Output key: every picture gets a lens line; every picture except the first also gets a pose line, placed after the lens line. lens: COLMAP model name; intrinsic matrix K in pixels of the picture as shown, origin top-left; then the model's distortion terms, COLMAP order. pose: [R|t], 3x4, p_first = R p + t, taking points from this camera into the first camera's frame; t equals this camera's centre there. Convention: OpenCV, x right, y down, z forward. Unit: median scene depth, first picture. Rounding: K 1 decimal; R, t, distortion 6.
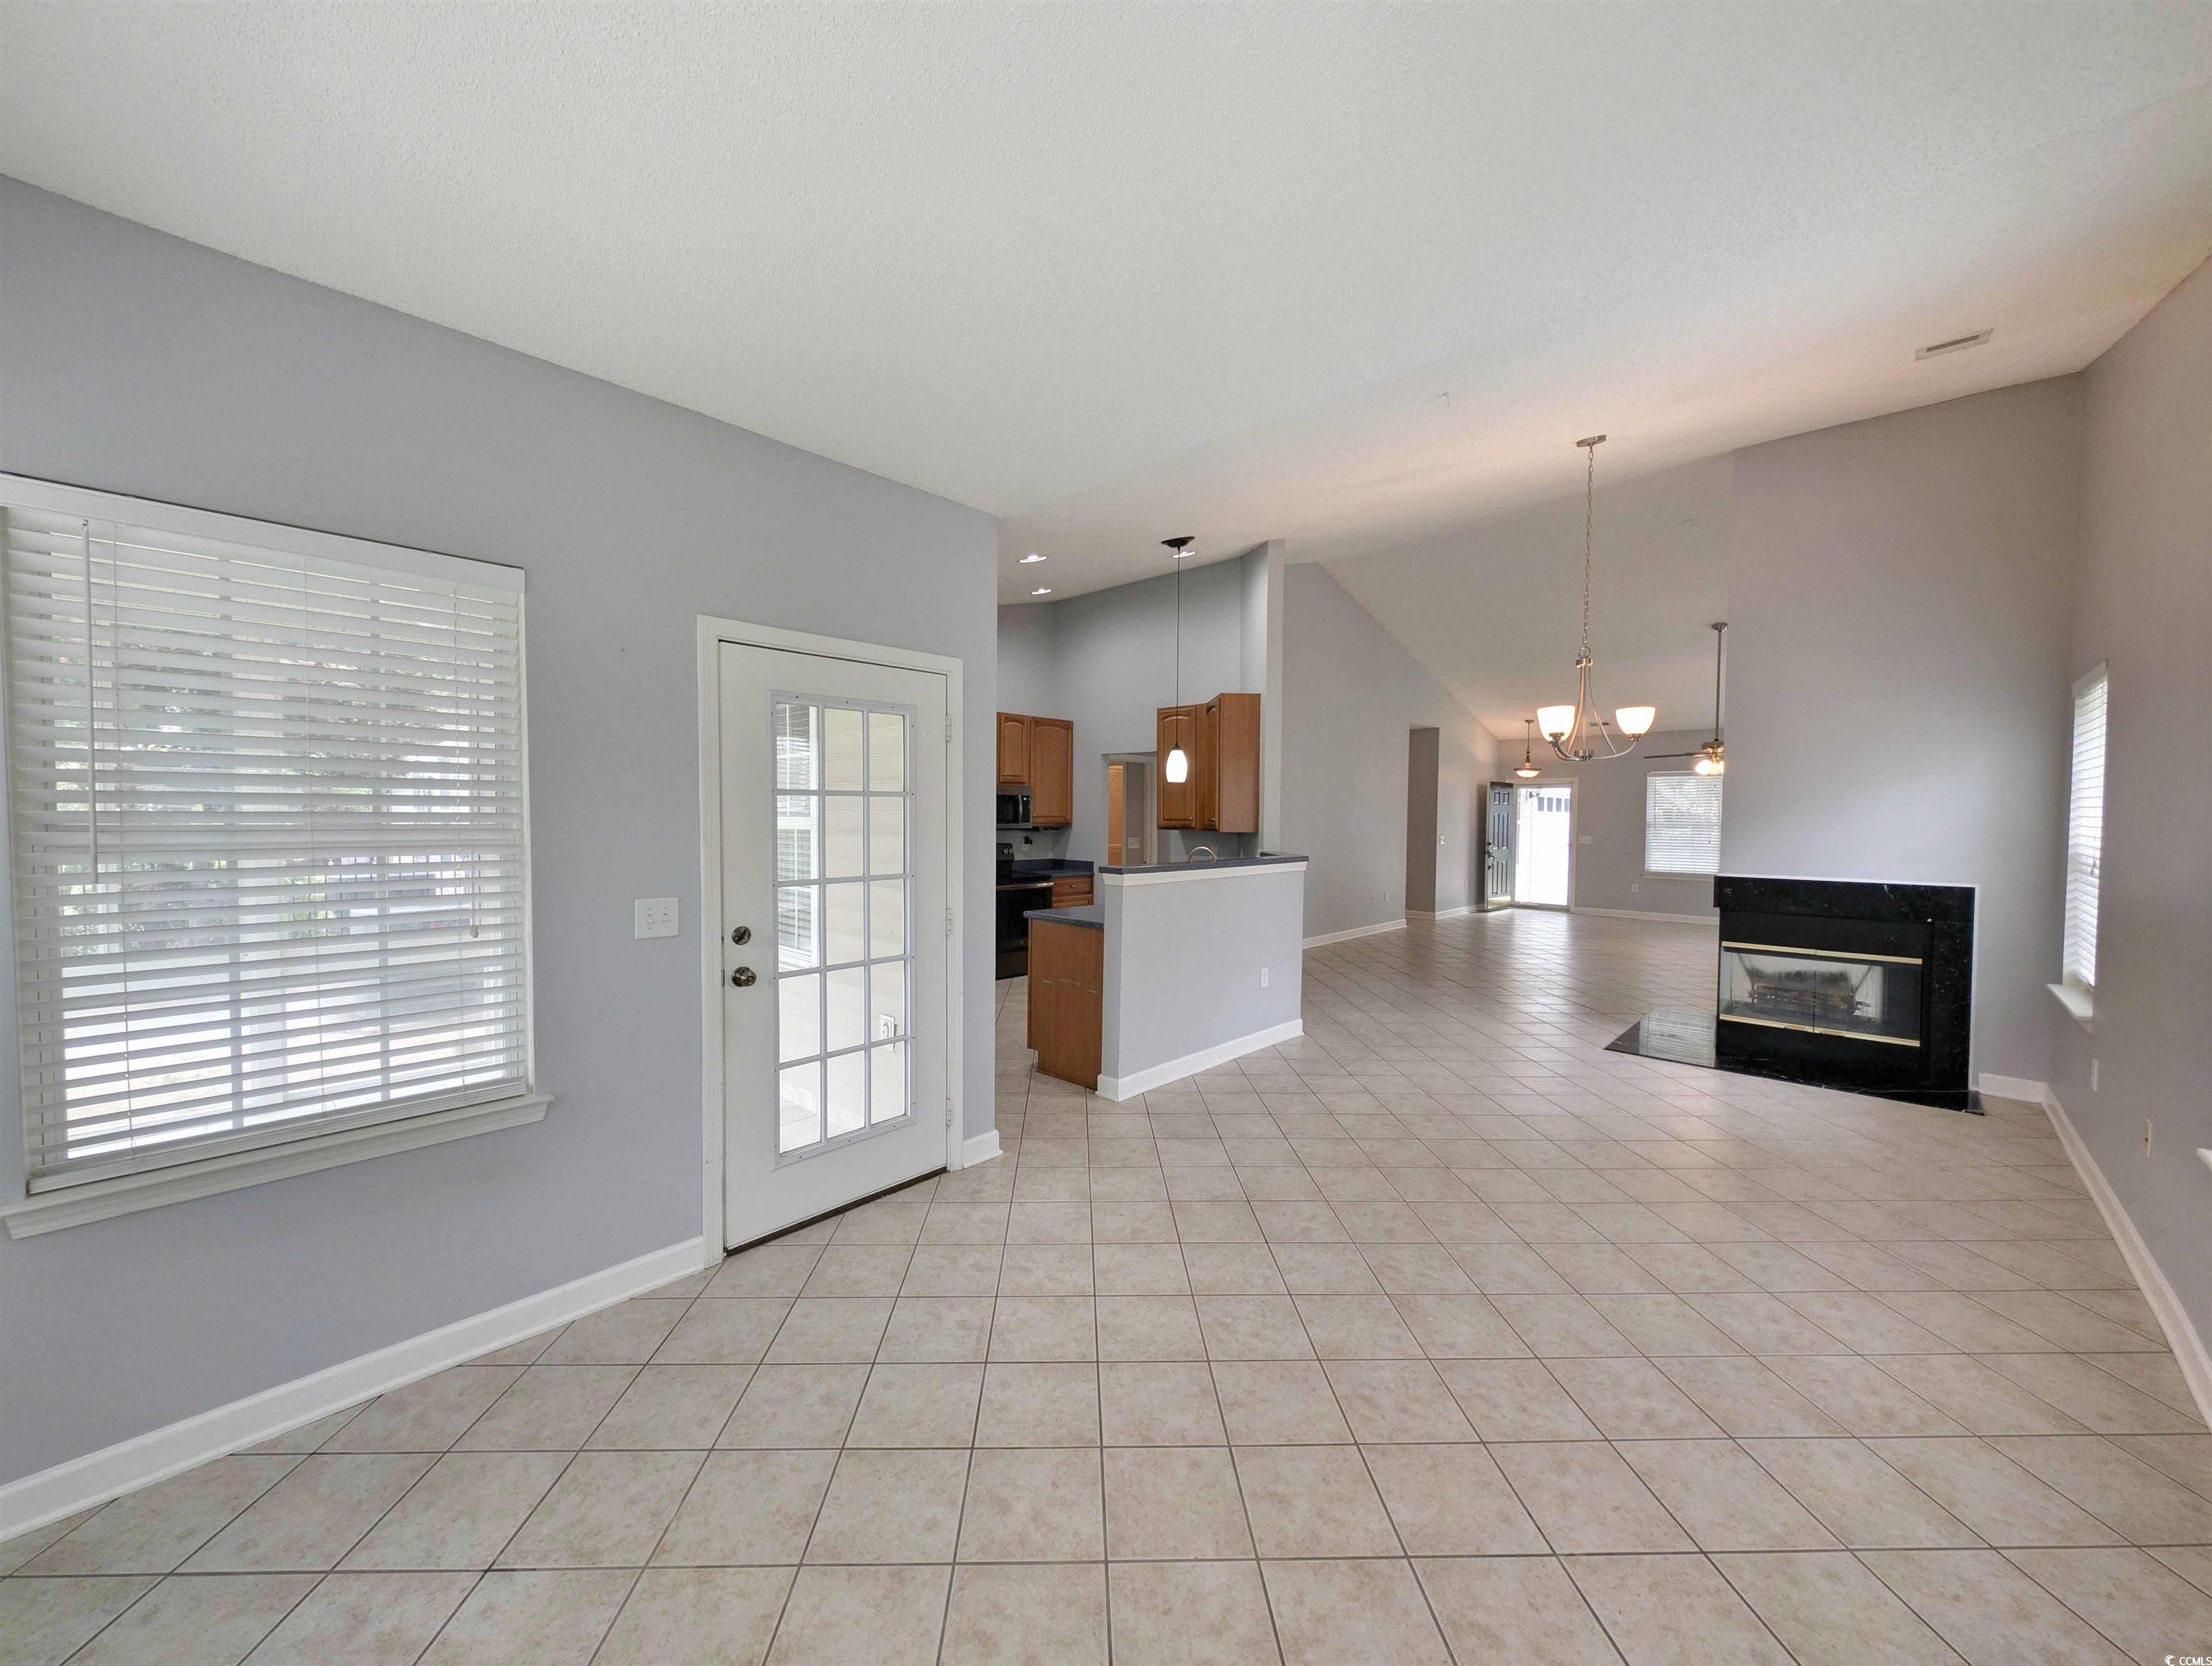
lens RADIAL K [[834.3, 0, 1091.4], [0, 834.3, 845.6], [0, 0, 1]] dist [0.013105, -0.004916]
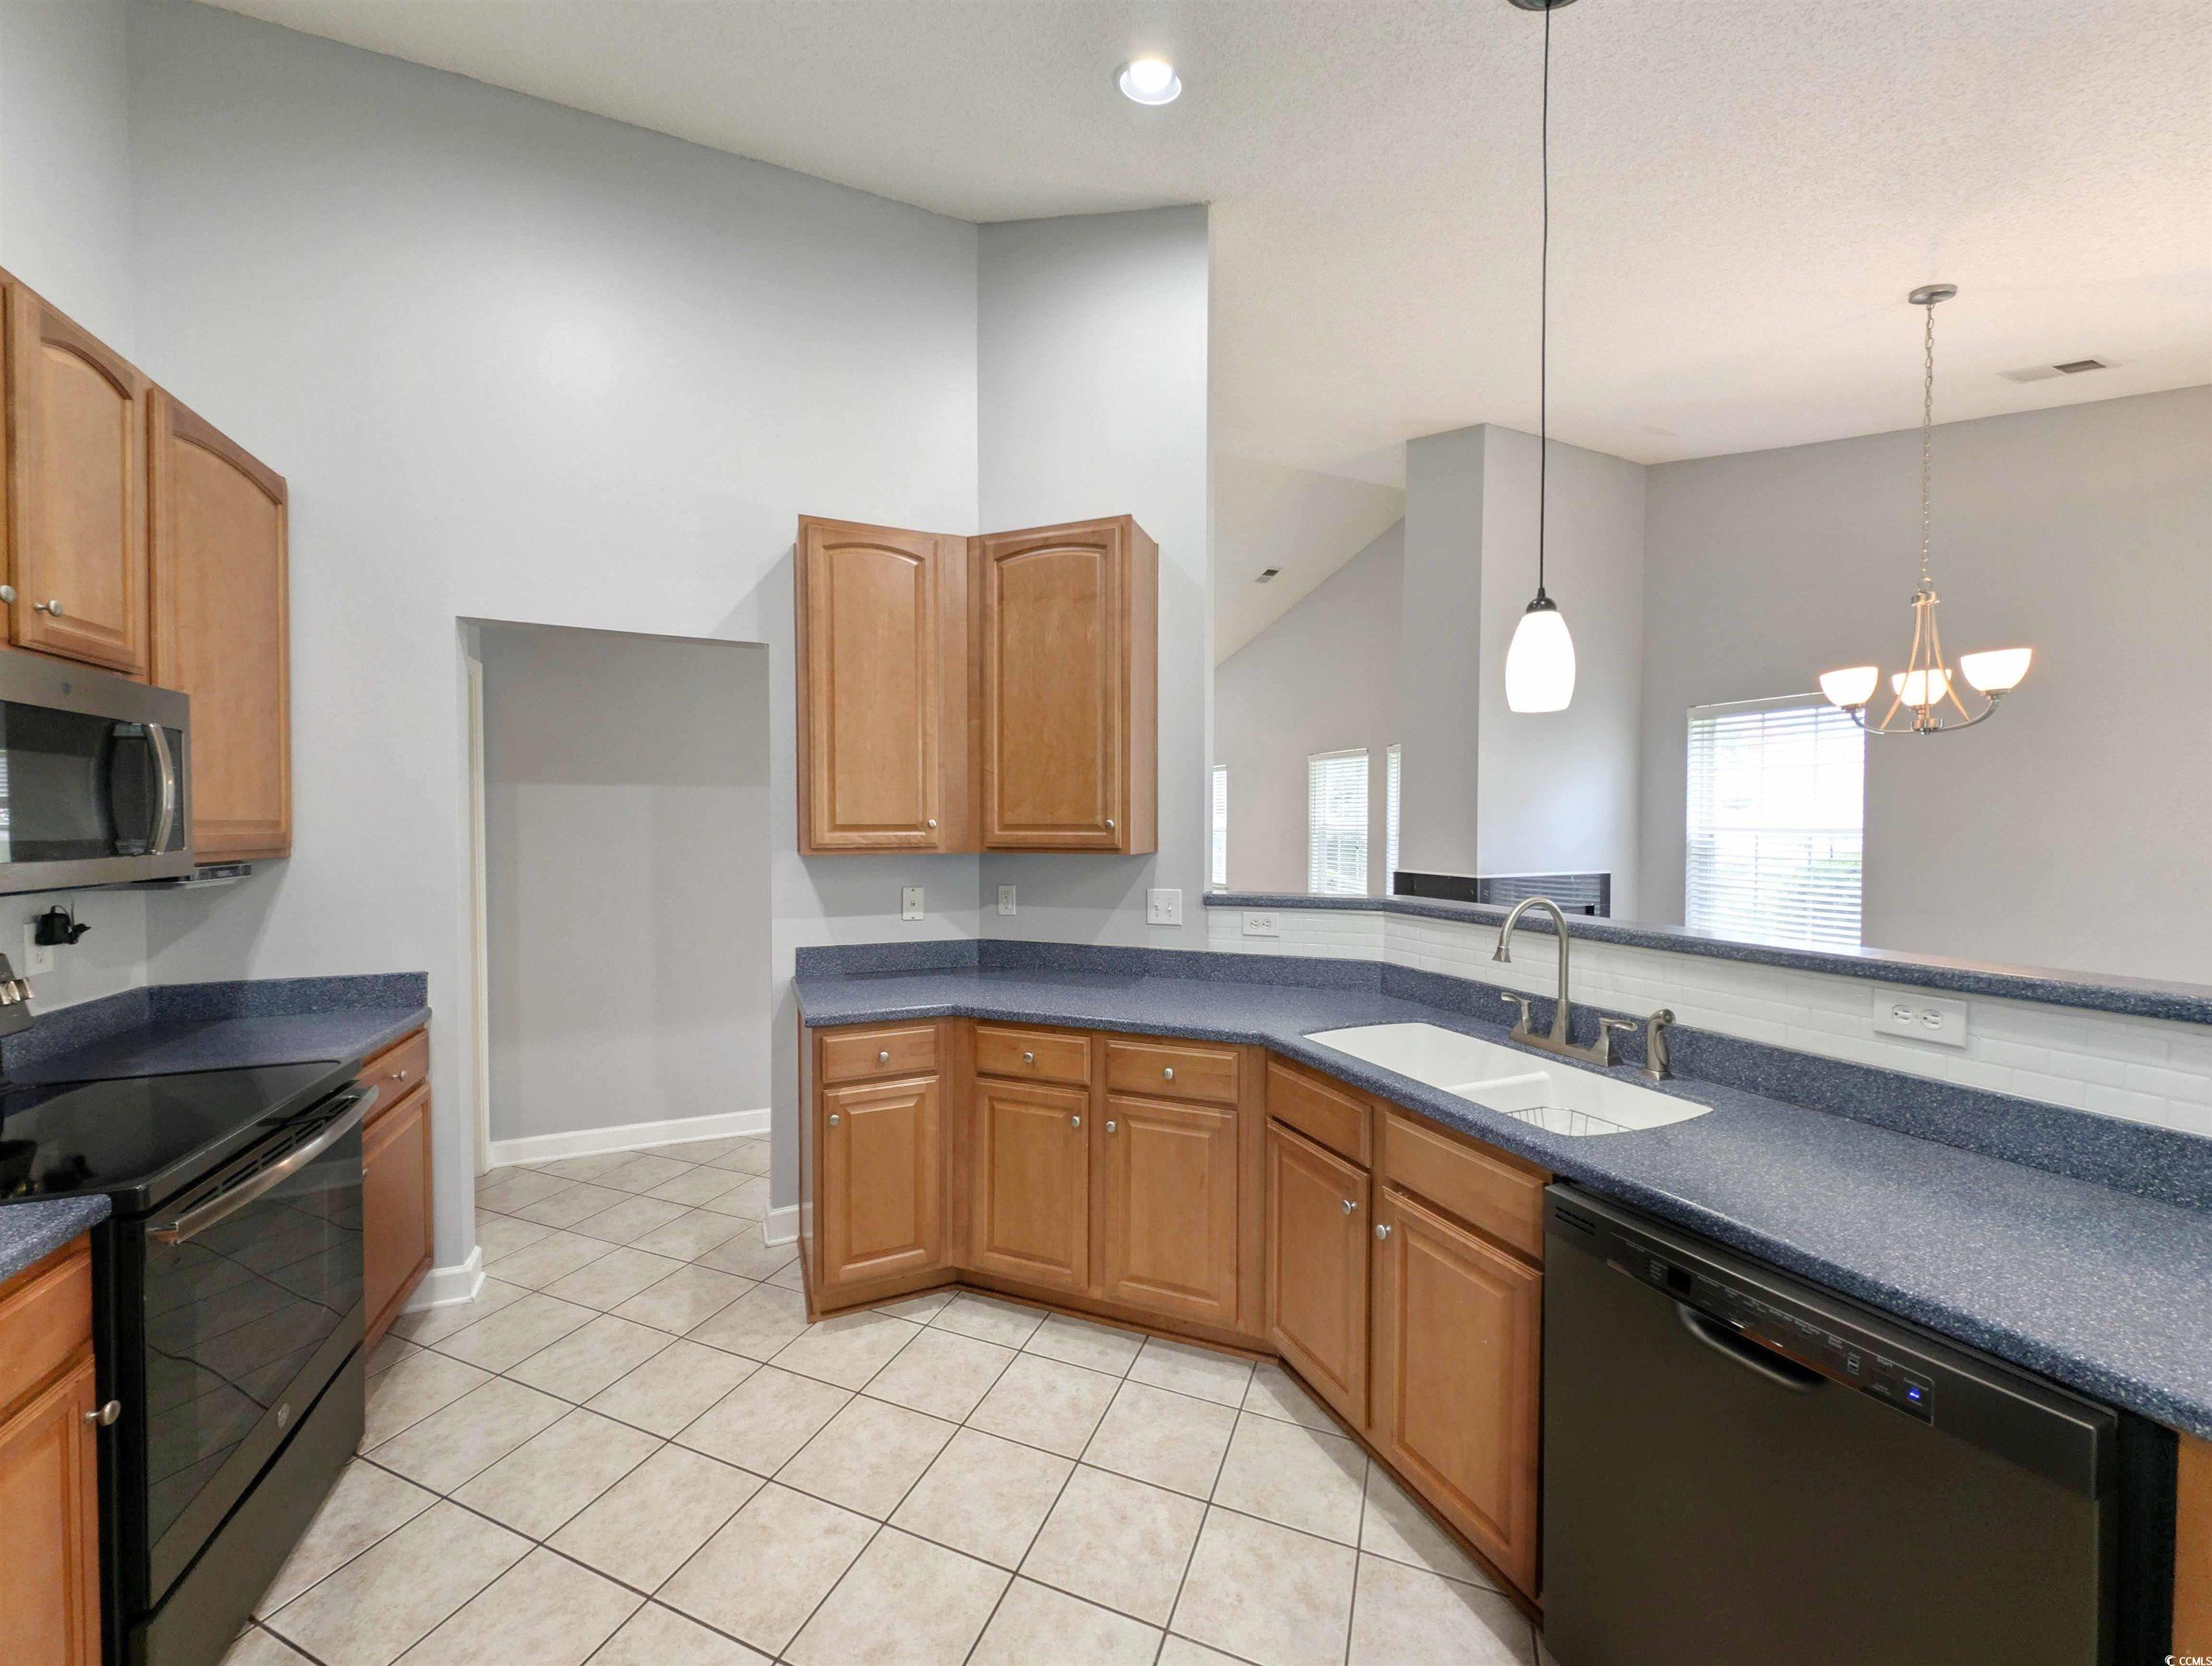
lens RADIAL K [[834.3, 0, 1094.2], [0, 834.3, 839.1], [0, 0, 1]] dist [0.013105, -0.004916]
pose [[0.400369, -0.027747, 0.915934, -0.181554], [0.042973, 0.999010, 0.011479, -0.022274], [-0.915346, 0.034764, 0.401165, 0.672777]]
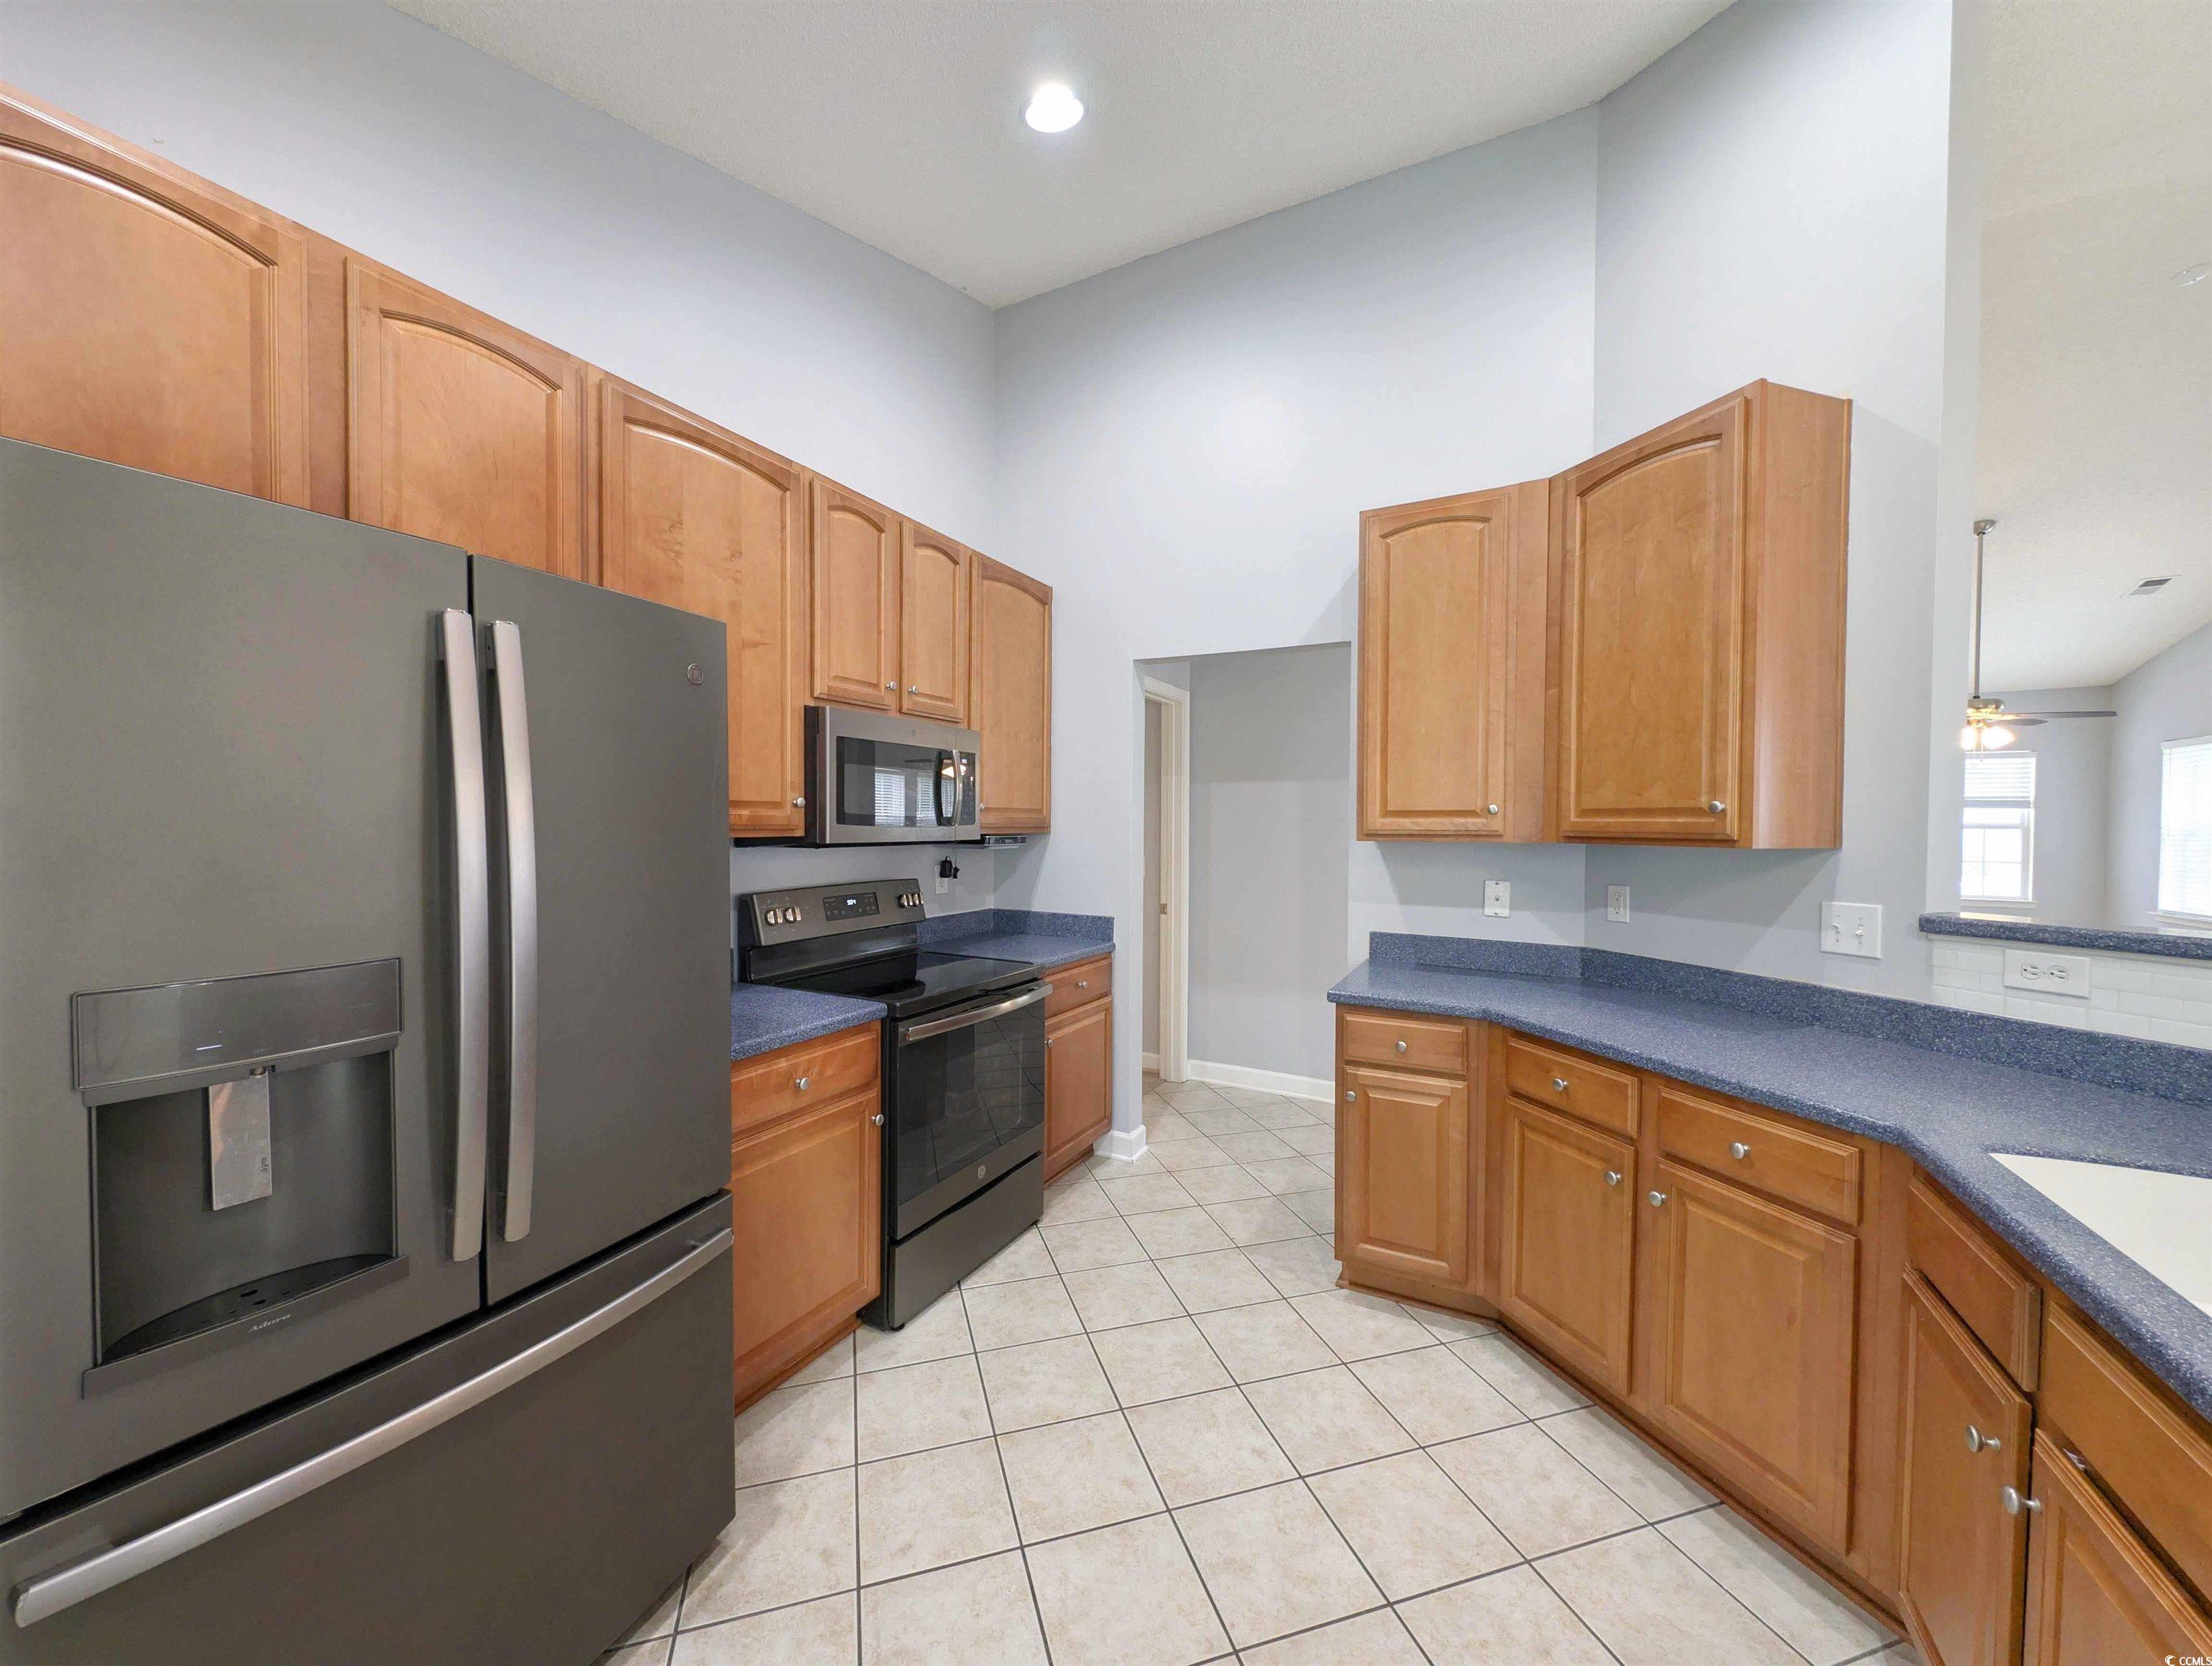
lens RADIAL K [[834.3, 0, 1090.0], [0, 834.3, 840.7], [0, 0, 1]] dist [0.013105, -0.004916]
pose [[0.965015, -0.011419, 0.261947, -0.121352], [0.015785, 0.999769, -0.014570, -0.013774], [-0.261720, 0.018195, 0.964972, 0.610209]]
